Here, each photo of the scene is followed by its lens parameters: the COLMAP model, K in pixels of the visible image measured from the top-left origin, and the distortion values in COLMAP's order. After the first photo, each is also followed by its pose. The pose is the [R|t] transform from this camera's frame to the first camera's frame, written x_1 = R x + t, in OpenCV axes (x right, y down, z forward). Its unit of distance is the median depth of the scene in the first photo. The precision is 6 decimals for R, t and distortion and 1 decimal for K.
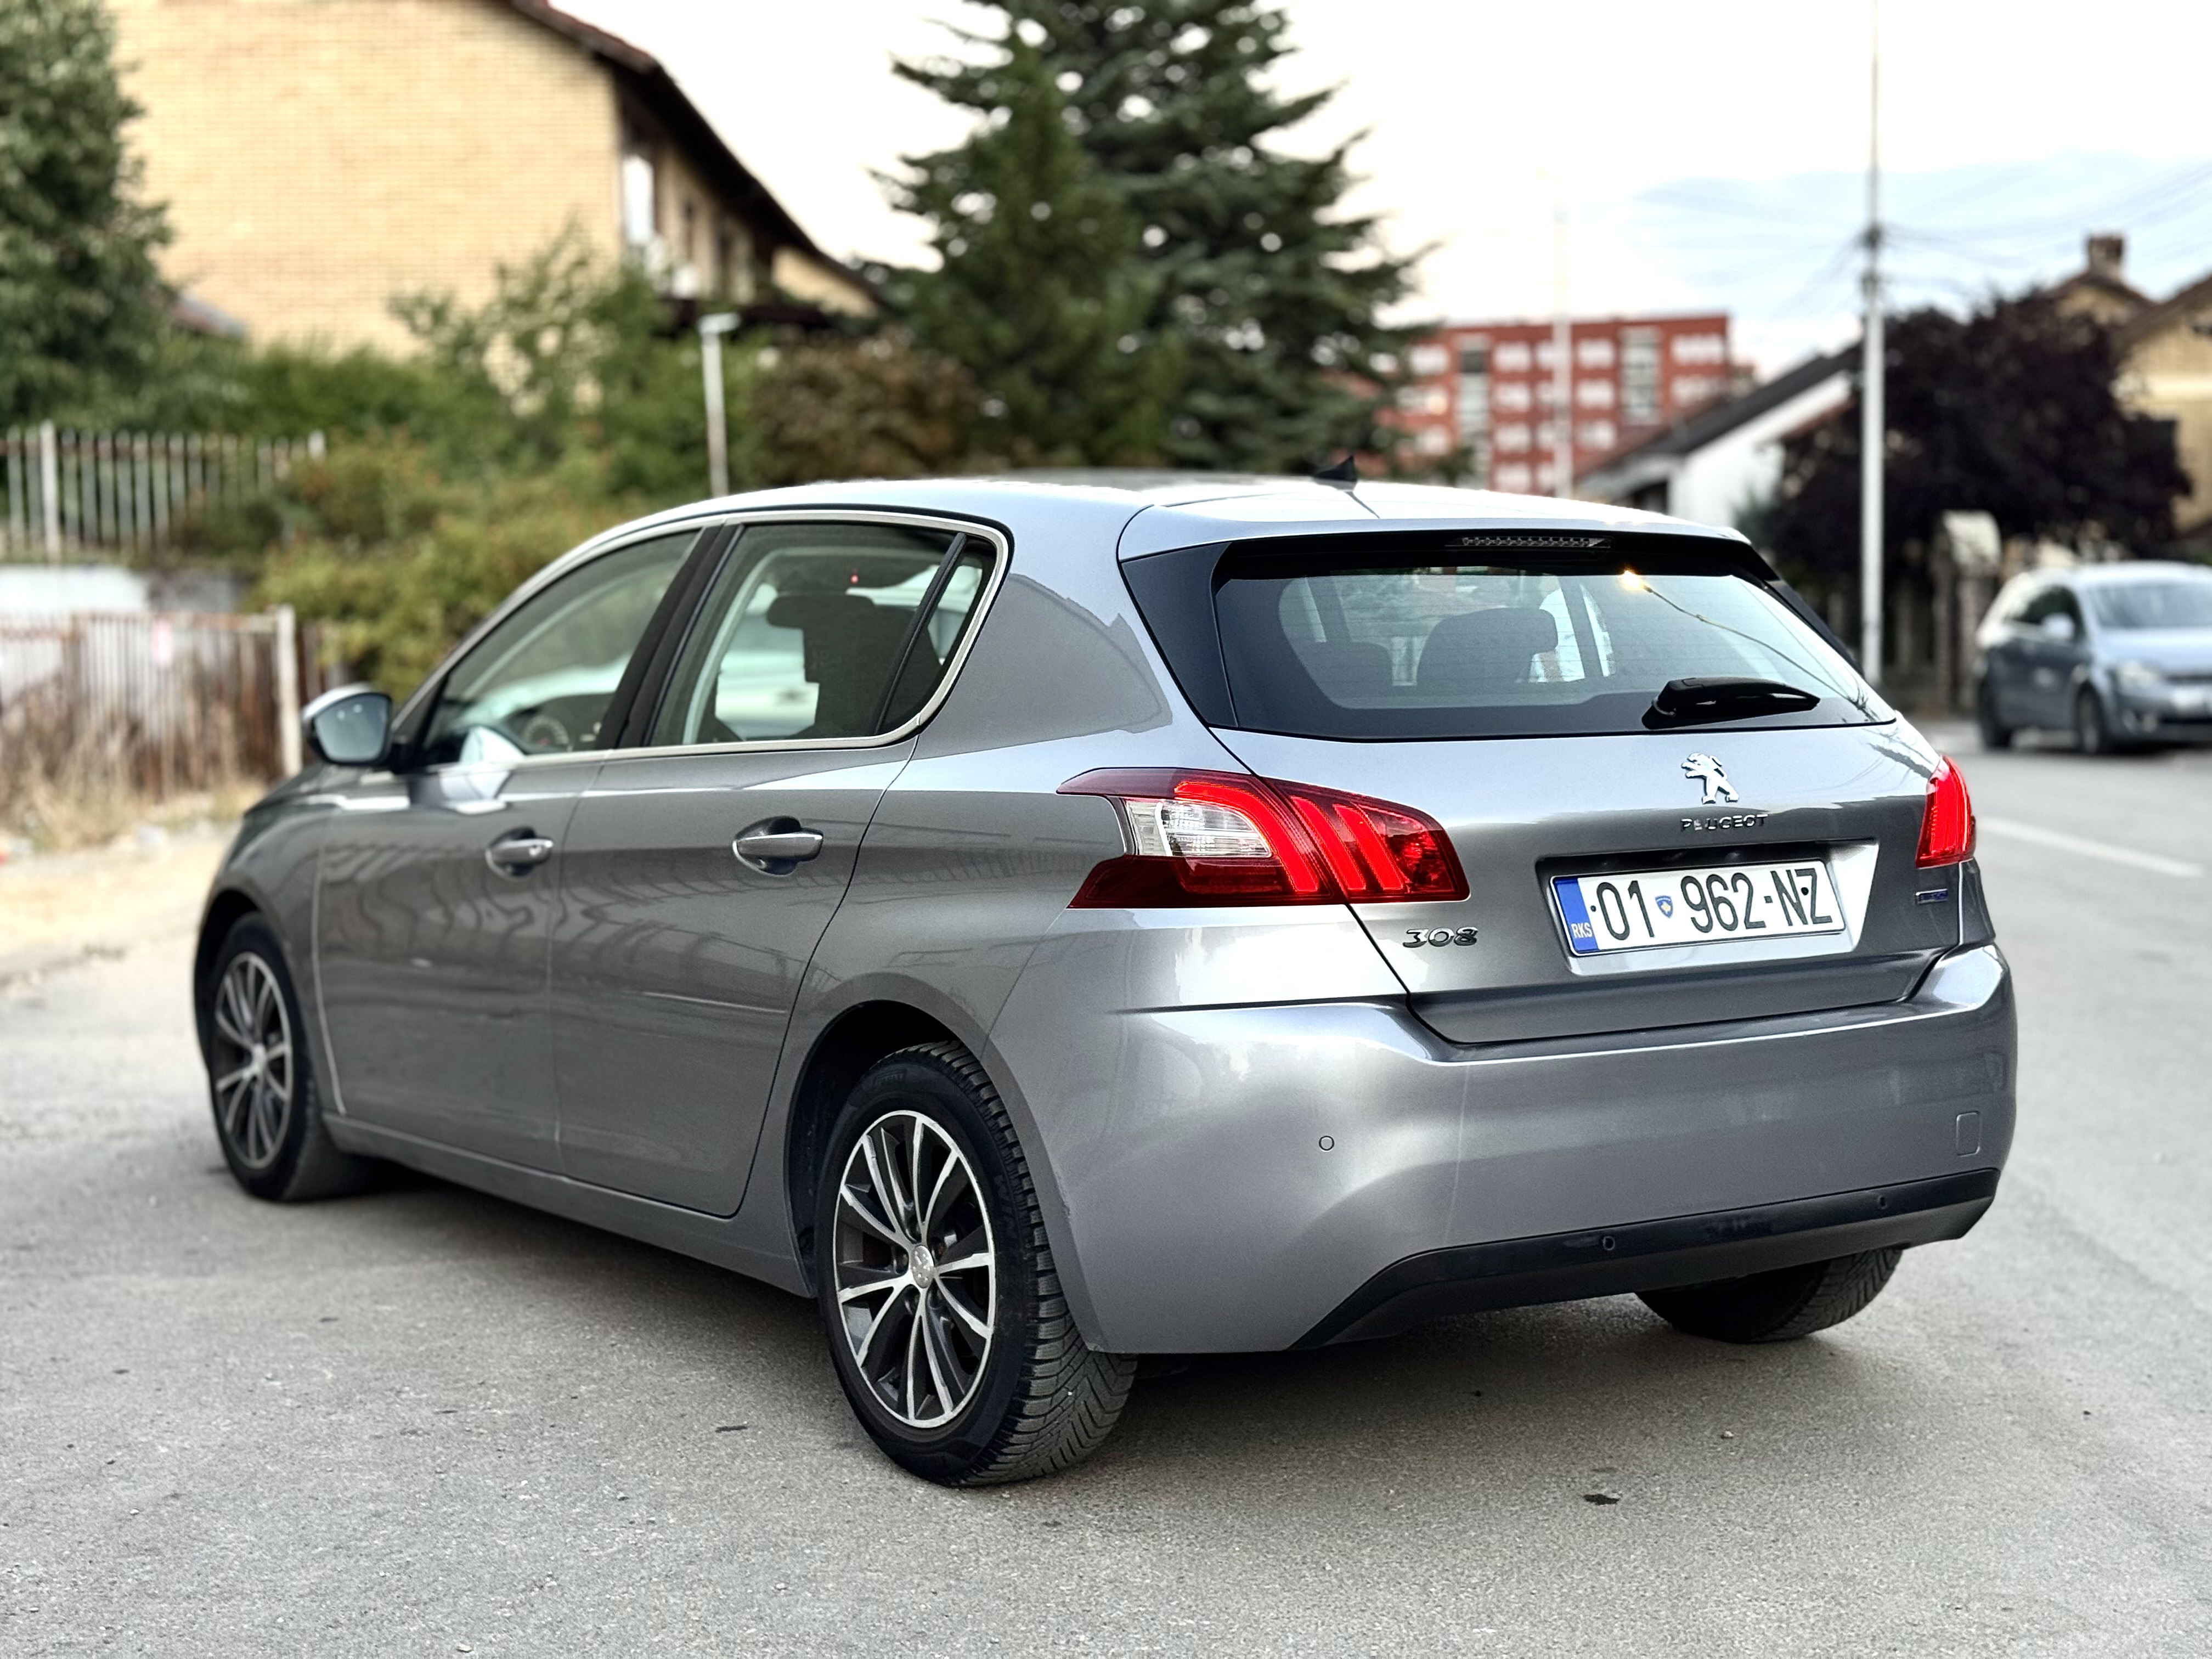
lens RADIAL K [[3095.2, 0, 1106.0], [0, 3095.2, 829.5], [0, 0, 1]] dist [0.171646, -0.358432]
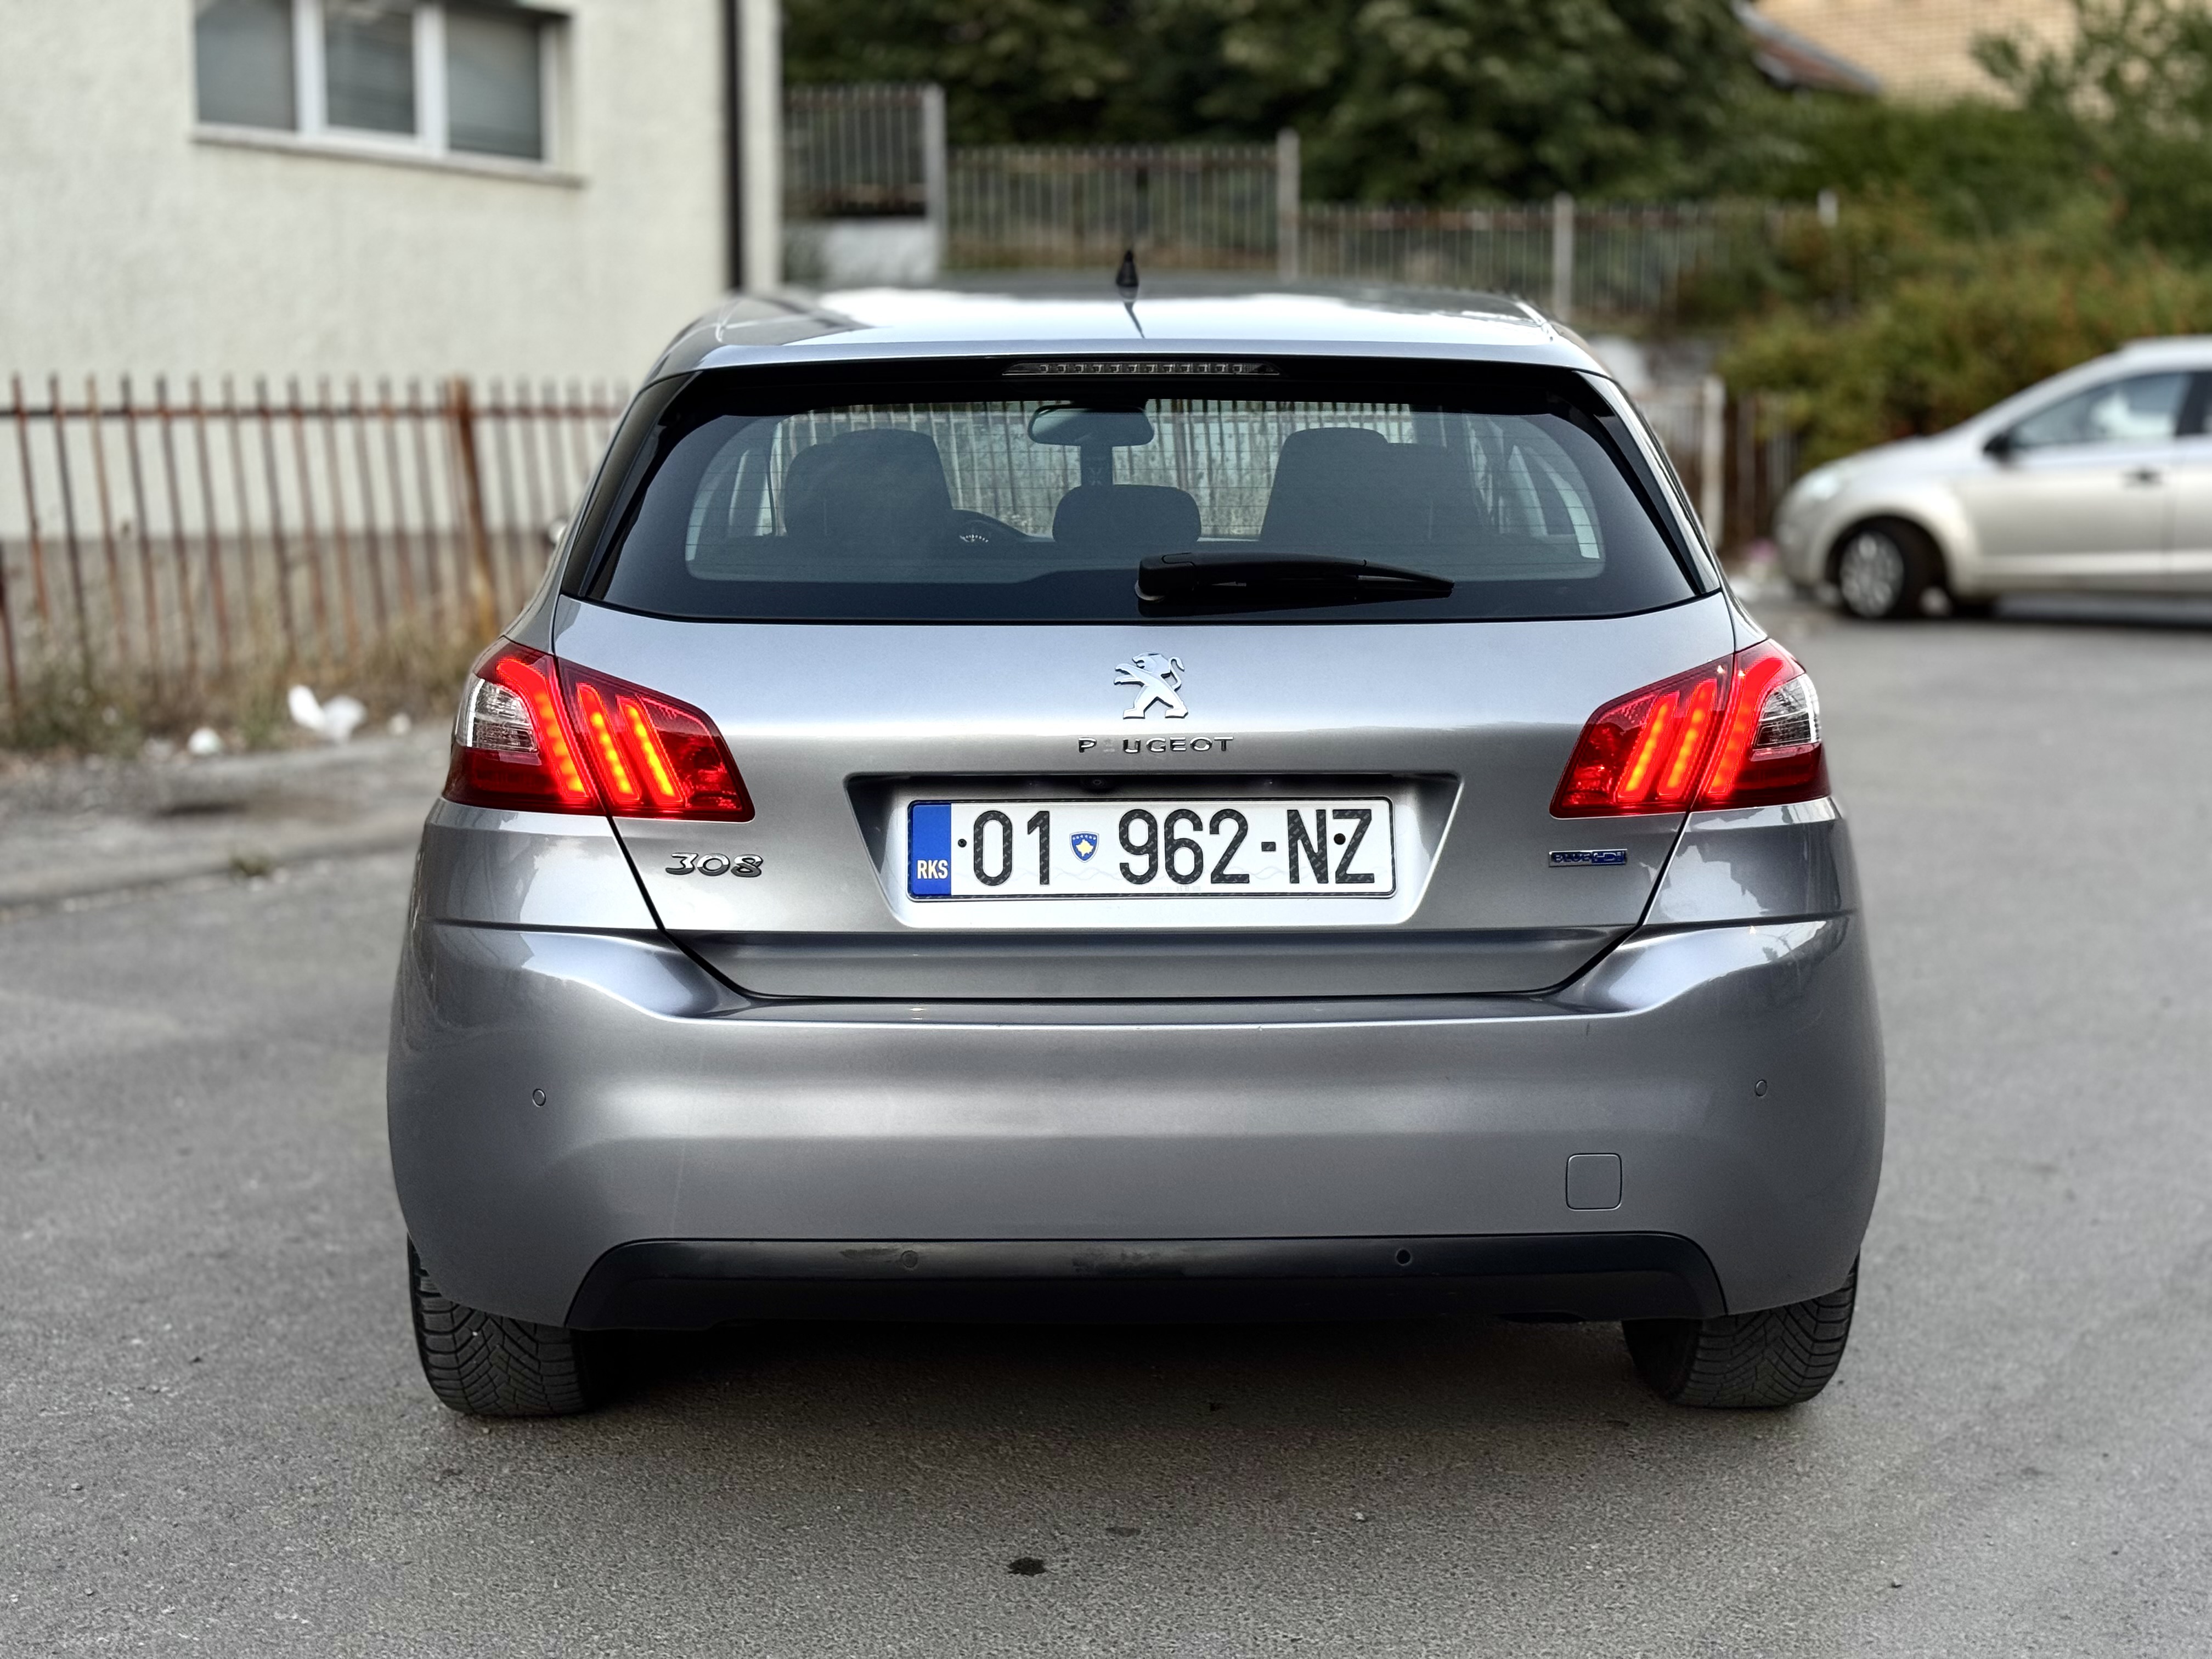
lens RADIAL K [[3095.2, 0, 1106.0], [0, 3095.2, 829.5], [0, 0, 1]] dist [0.171646, -0.358432]
pose [[0.838363, 0.081148, -0.539039, 0.586769], [-0.039419, 0.995294, 0.088526, -0.047370], [0.543685, -0.052969, 0.837616, 0.339623]]
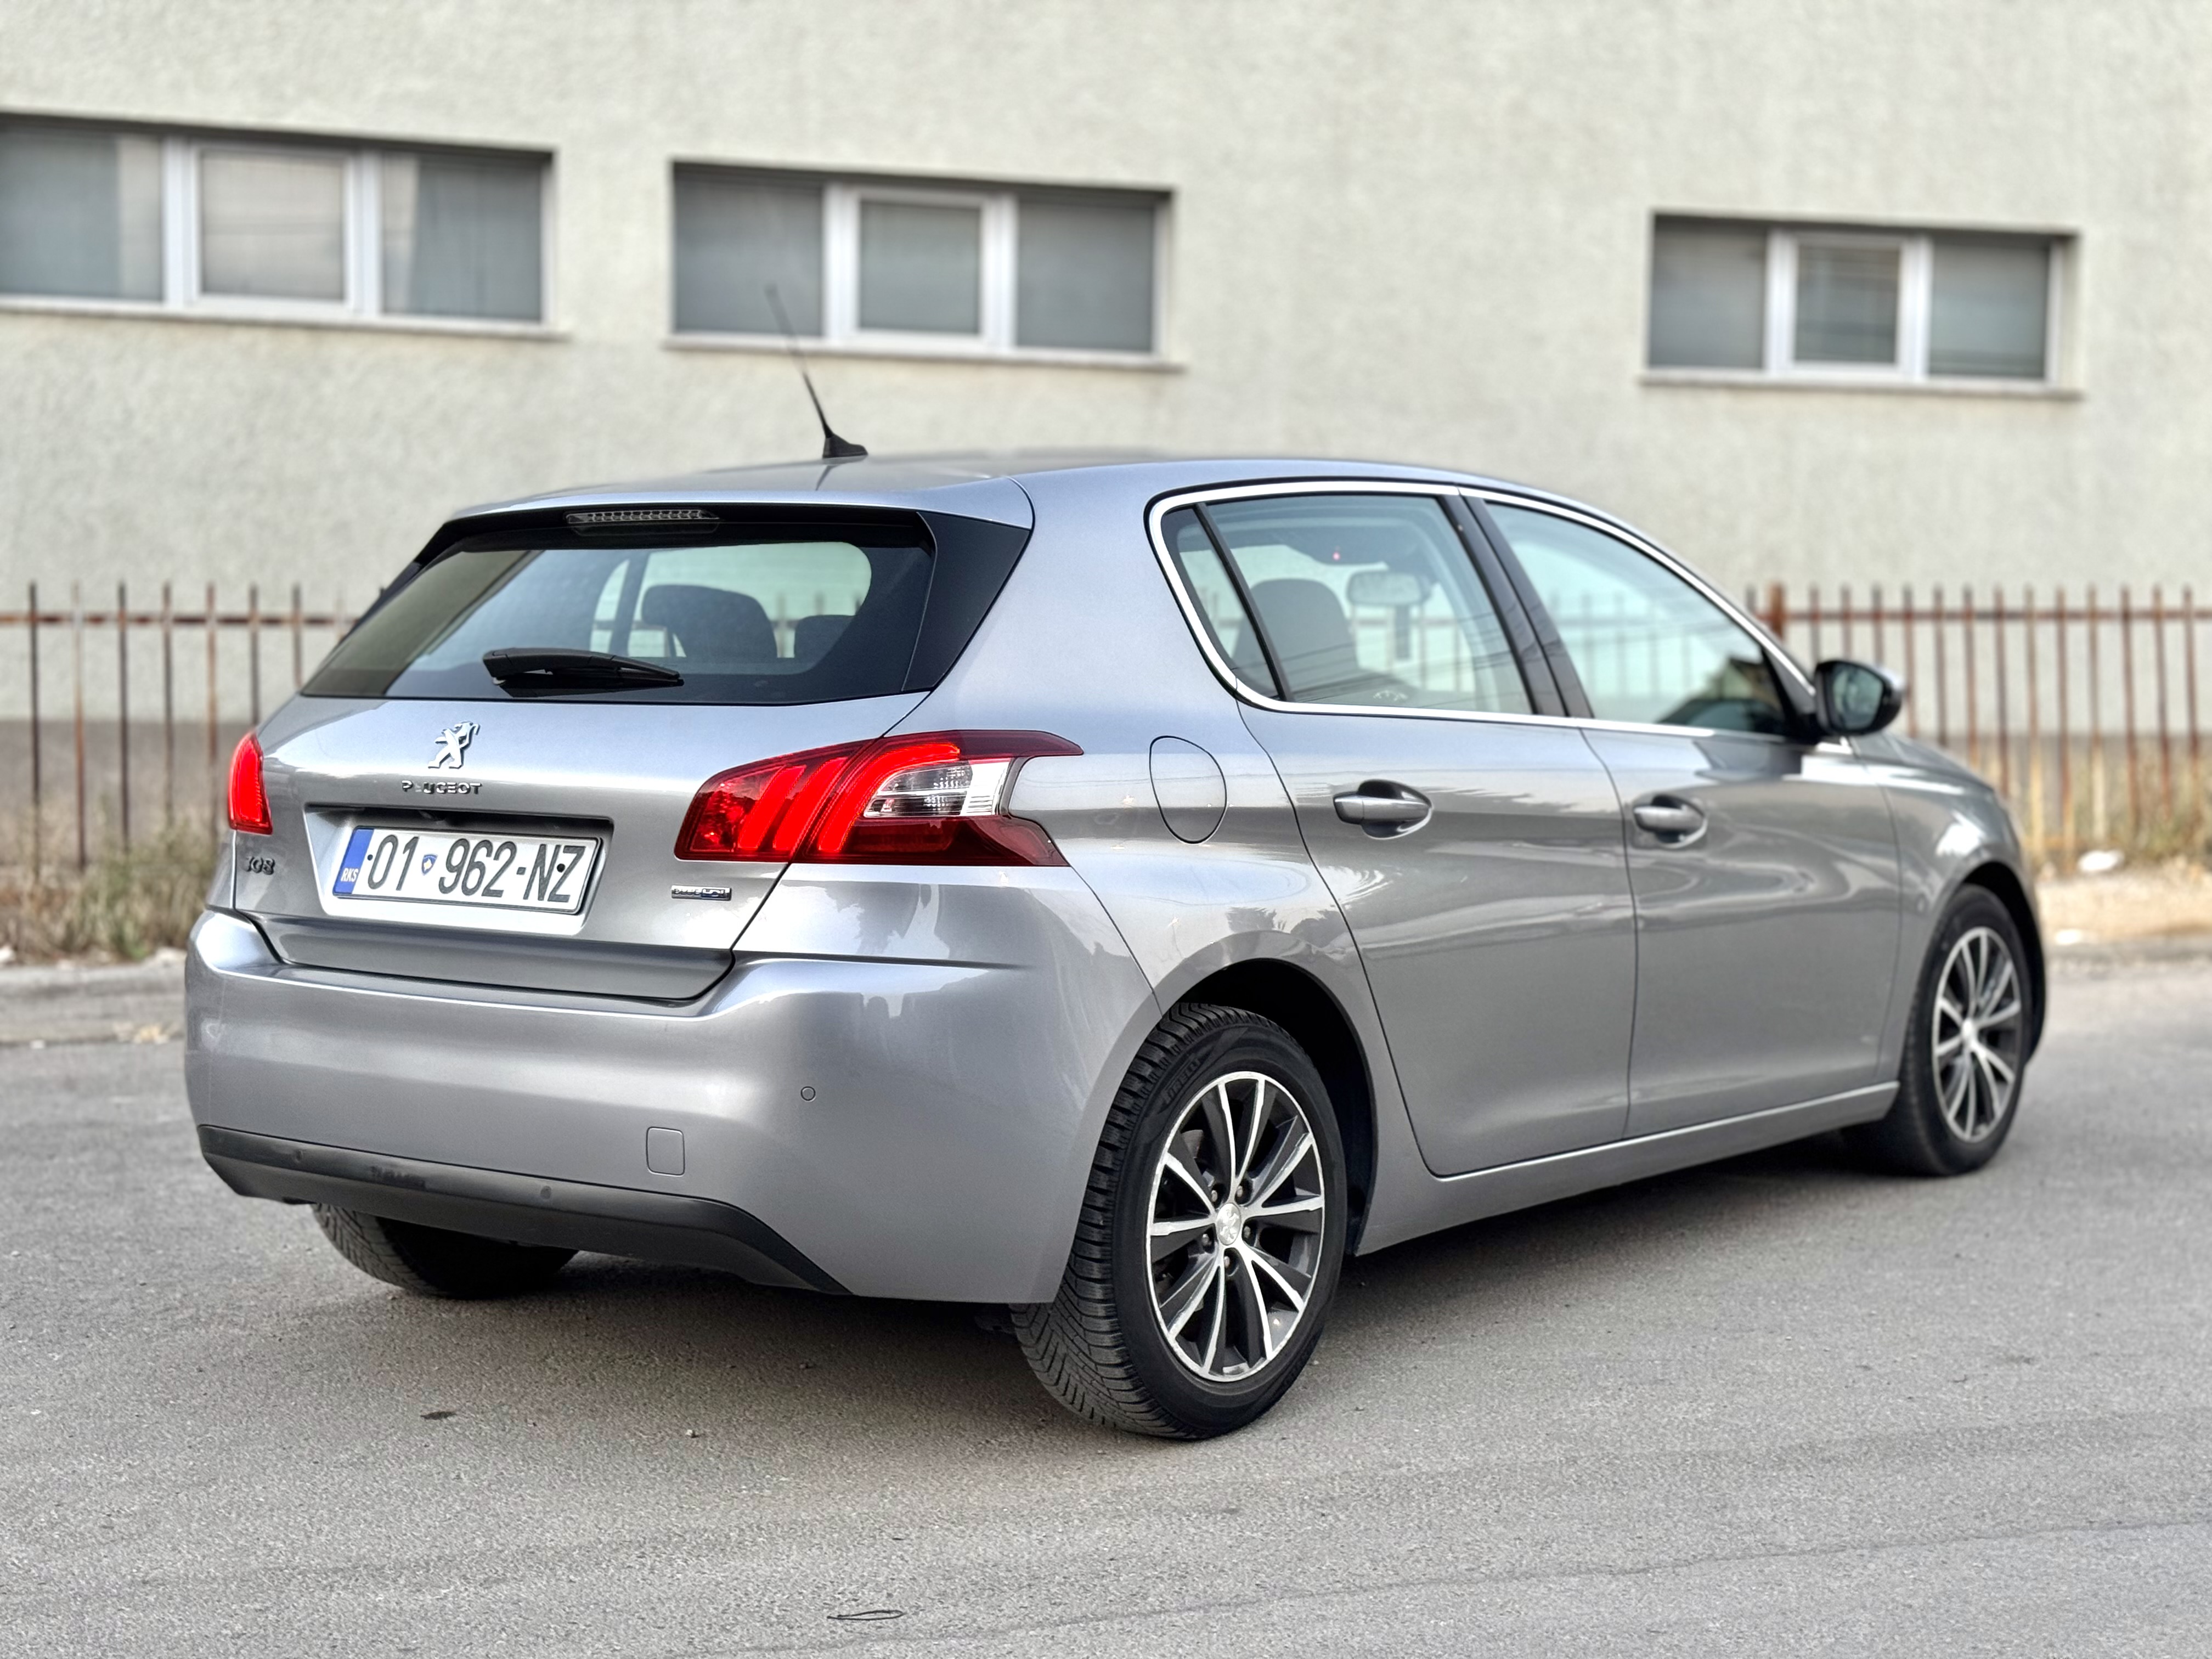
lens RADIAL K [[3095.2, 0, 1106.0], [0, 3095.2, 829.5], [0, 0, 1]] dist [0.171646, -0.358432]
pose [[0.299155, 0.063612, -0.952082, 1.215575], [-0.060325, 0.997040, 0.047661, -0.049615], [0.952296, 0.043176, 0.302107, 0.872977]]
